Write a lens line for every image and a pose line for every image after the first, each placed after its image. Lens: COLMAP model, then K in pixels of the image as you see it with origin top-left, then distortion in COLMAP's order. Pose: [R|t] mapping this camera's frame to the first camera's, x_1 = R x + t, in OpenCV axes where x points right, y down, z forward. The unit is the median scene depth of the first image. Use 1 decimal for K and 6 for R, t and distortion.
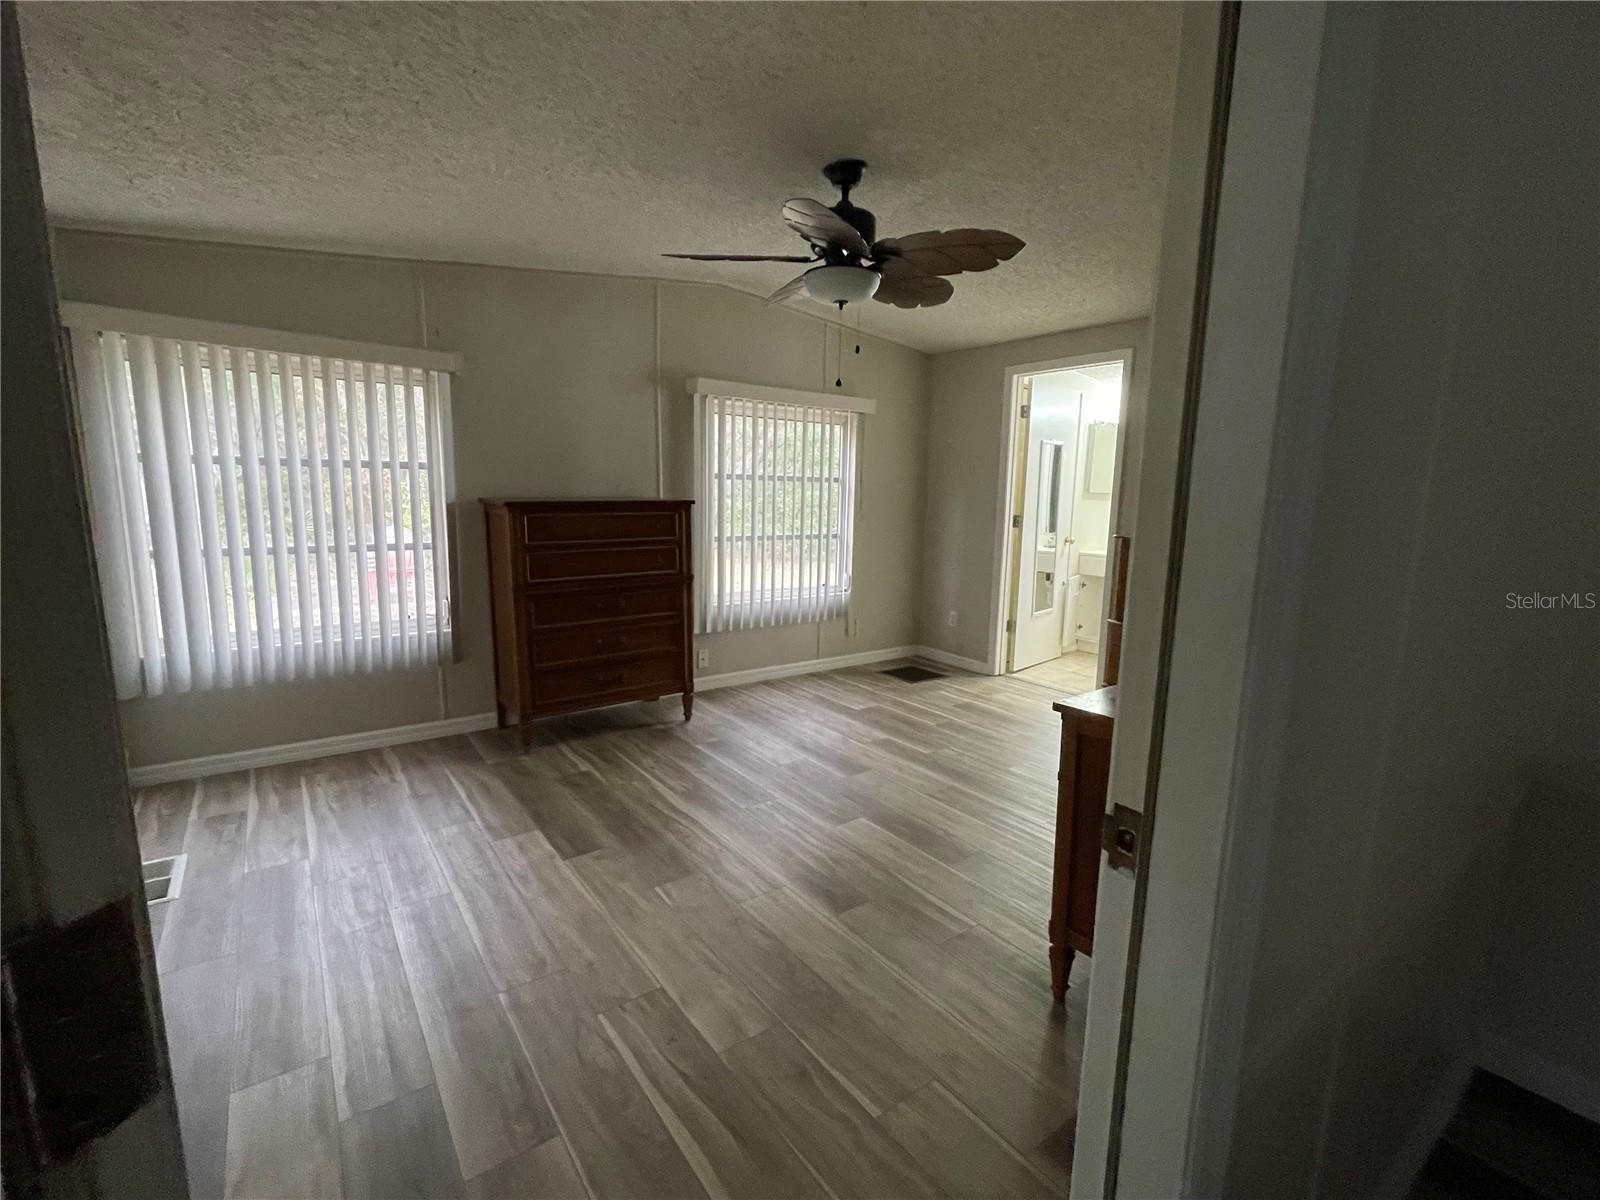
lens RADIAL K [[733.1, 0, 800.0], [0, 733.1, 600.0], [0, 0, 1]] dist [-0.000490, -0.000161]
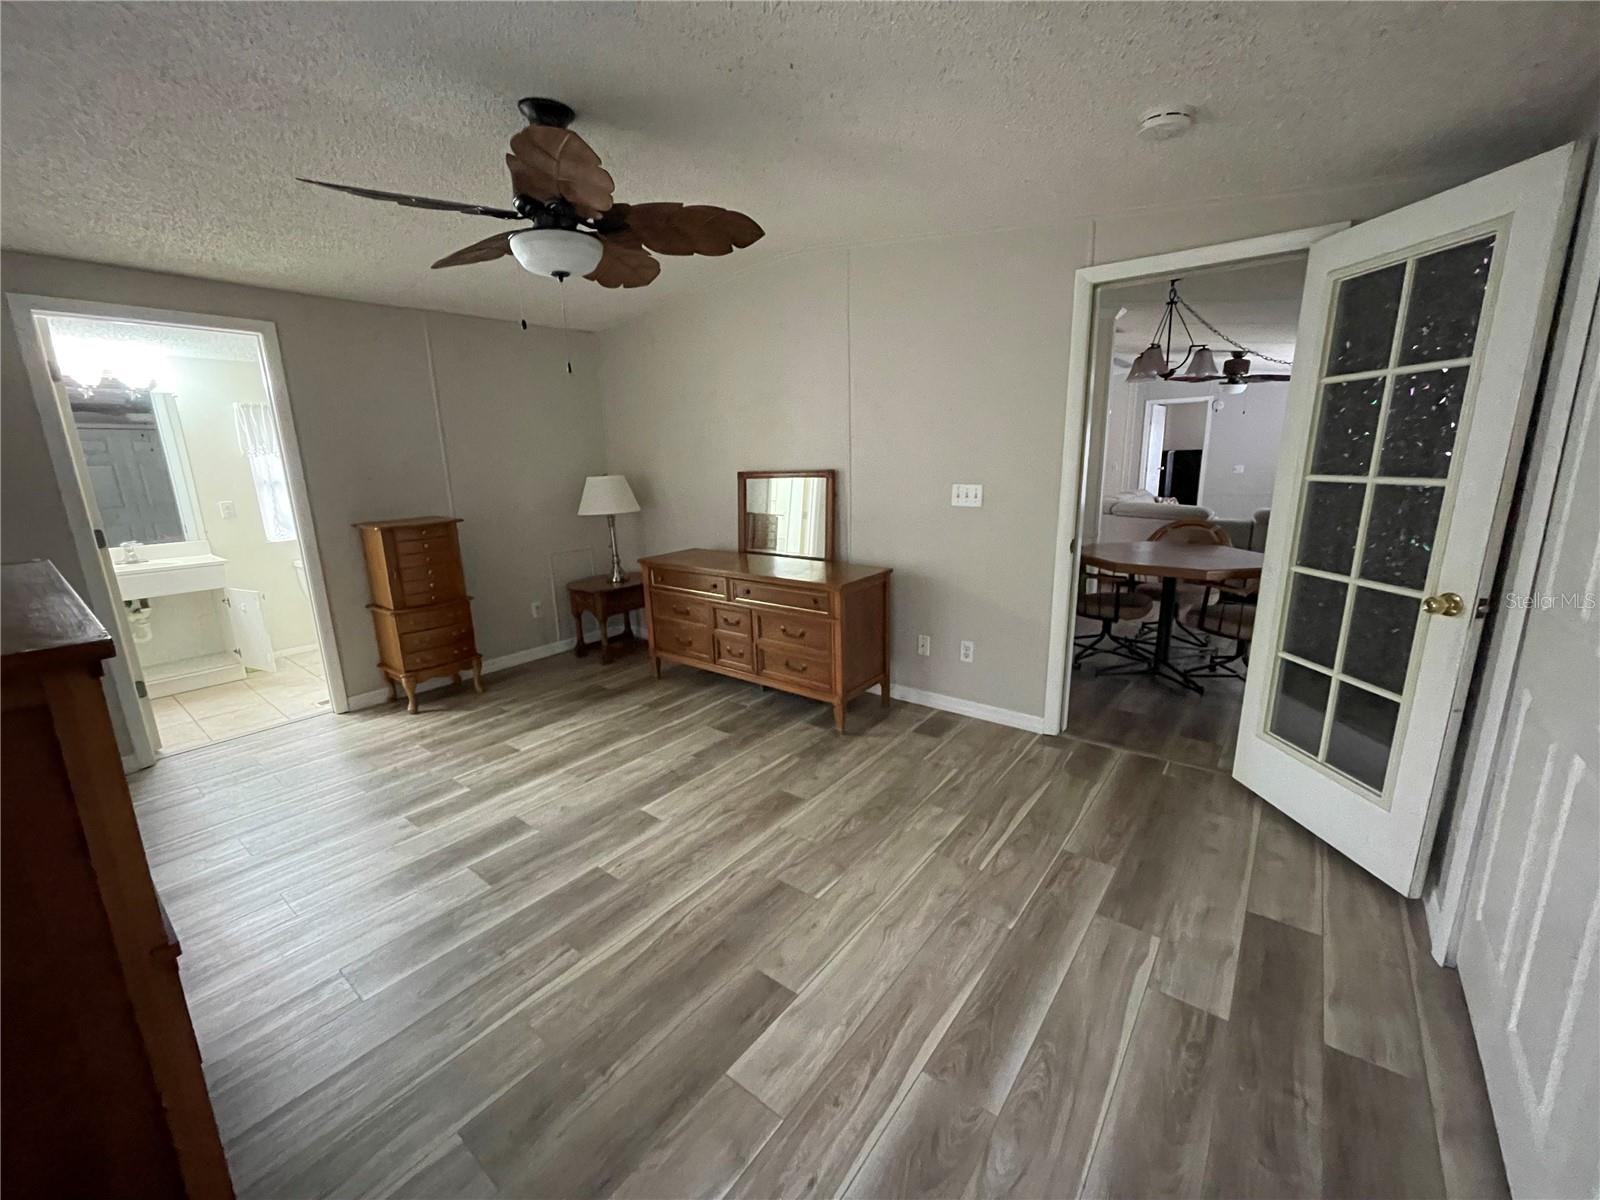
lens RADIAL K [[640.4, 0, 793.2], [0, 640.4, 602.5], [0, 0, 1]] dist [-0.002413, -0.000842]
pose [[-0.263364, -0.234243, 0.935826, -0.840787], [0.167709, 0.944184, 0.283533, -0.220724], [-0.950007, 0.231619, -0.209379, 1.036188]]
